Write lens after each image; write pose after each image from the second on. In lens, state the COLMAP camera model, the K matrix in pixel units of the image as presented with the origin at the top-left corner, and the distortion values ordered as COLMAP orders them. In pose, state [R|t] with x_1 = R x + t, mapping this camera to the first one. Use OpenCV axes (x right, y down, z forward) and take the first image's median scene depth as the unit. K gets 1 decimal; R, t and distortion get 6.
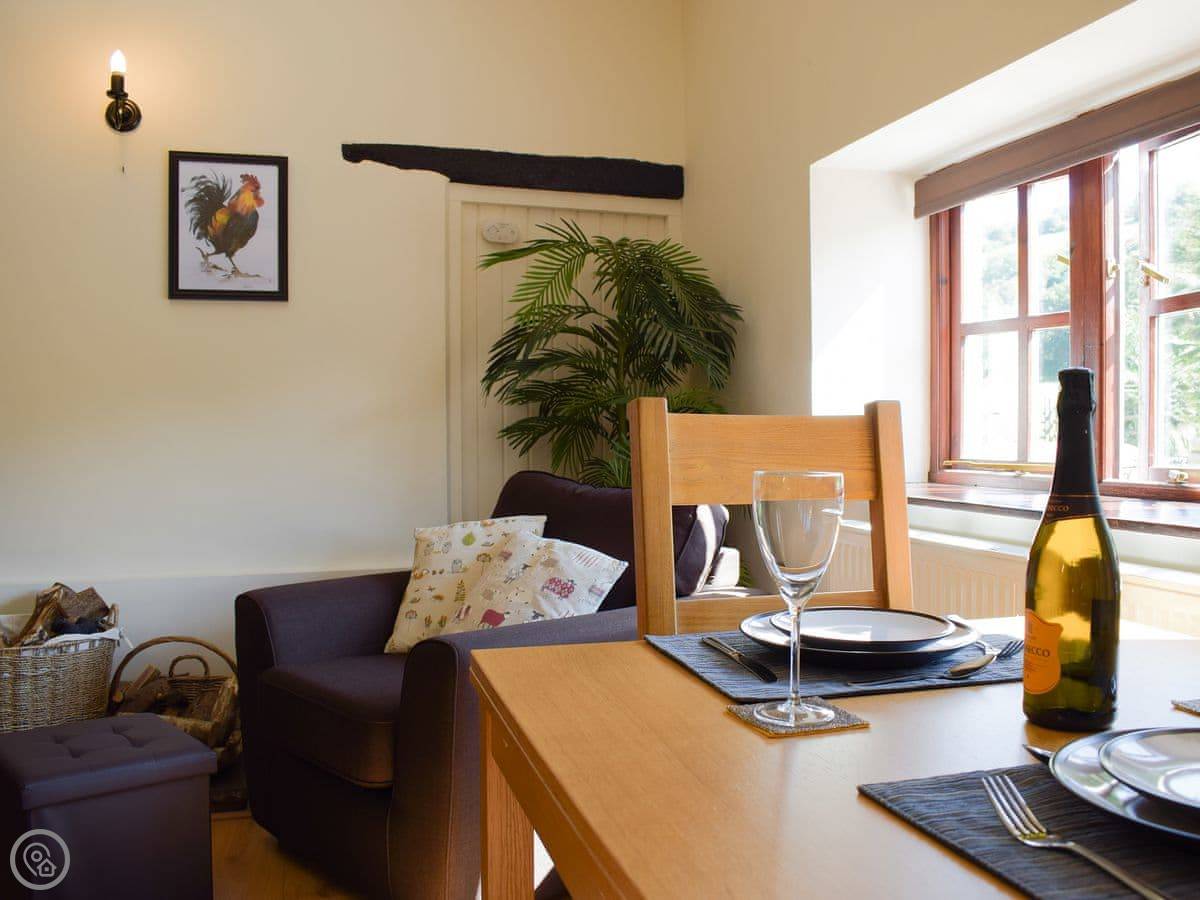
lens RADIAL K [[1096.4, 0, 663.1], [0, 1096.4, 448.2], [0, 0, 1]] dist [-0.090471, -0.010531]
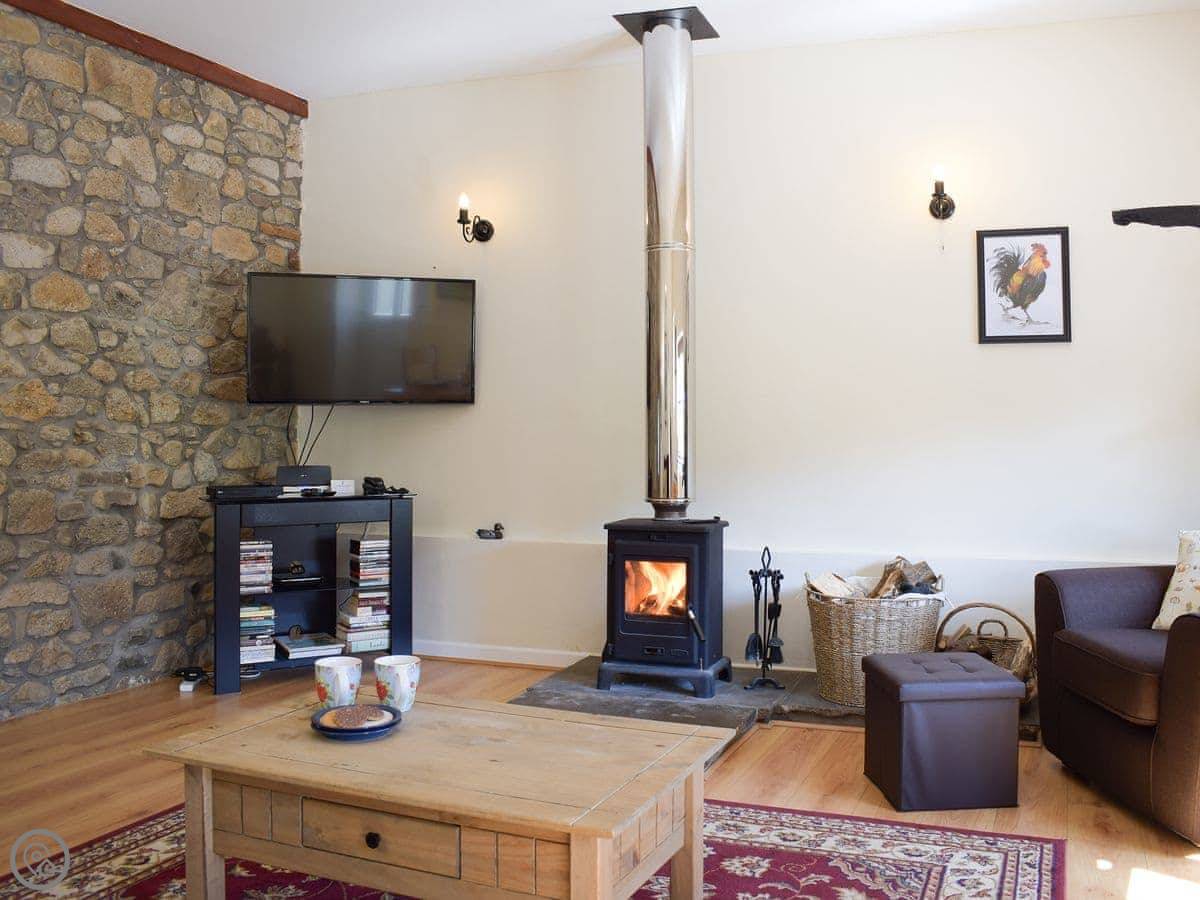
lens RADIAL K [[1129.5, 0, 655.3], [0, 1129.5, 362.1], [0, 0, 1]] dist [-0.081104, 0.002938]
pose [[0.784104, -0.024399, -0.620150, 0.079553], [-0.019074, 0.997808, -0.063375, -0.023159], [0.620336, 0.061521, 0.781920, -0.319526]]
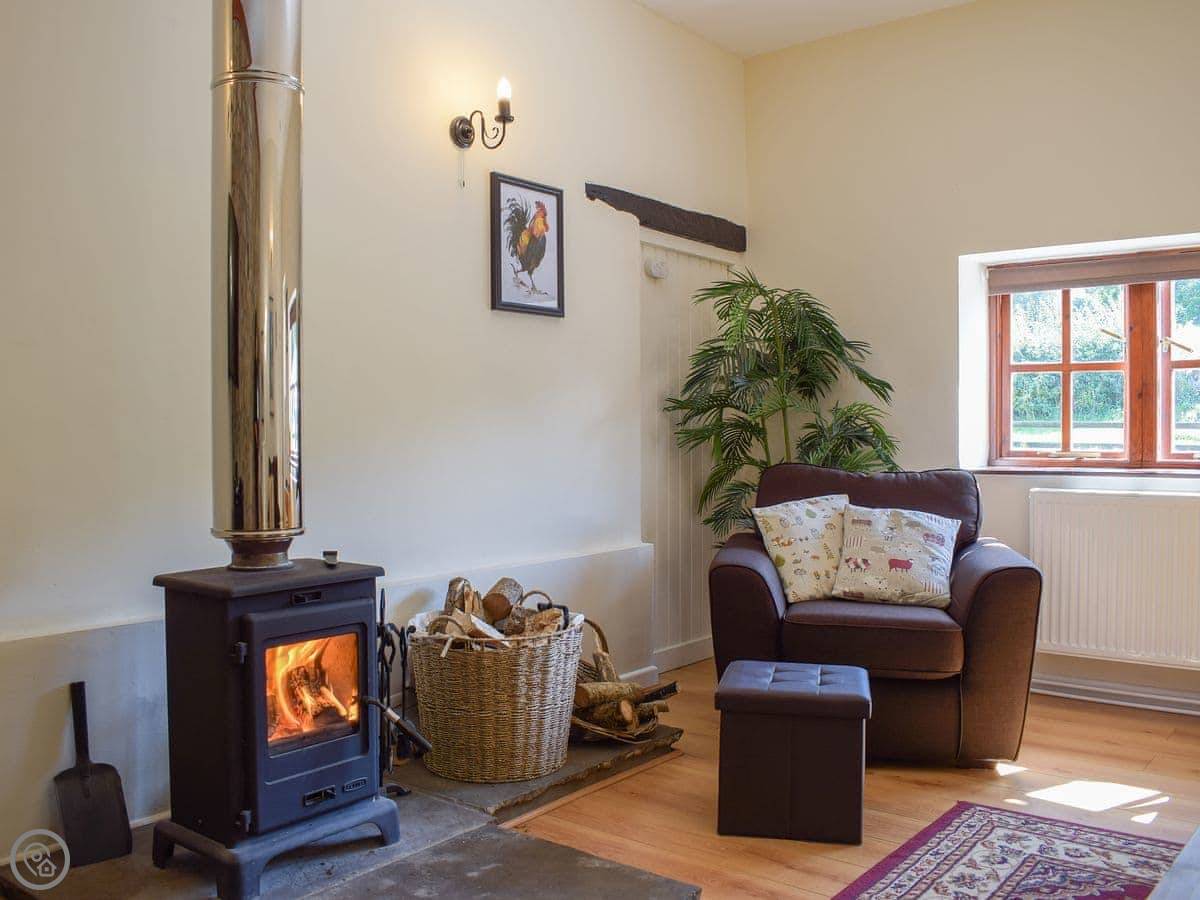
lens RADIAL K [[1085.1, 0, 600.0], [0, 1085.1, 450.0], [0, 0, 1]] dist [-0.108022, 0.001661]
pose [[0.836092, -0.008120, 0.548529, -0.990042], [0.008957, 0.999959, 0.001150, 0.001546], [-0.548516, 0.003952, 0.836131, 0.035164]]
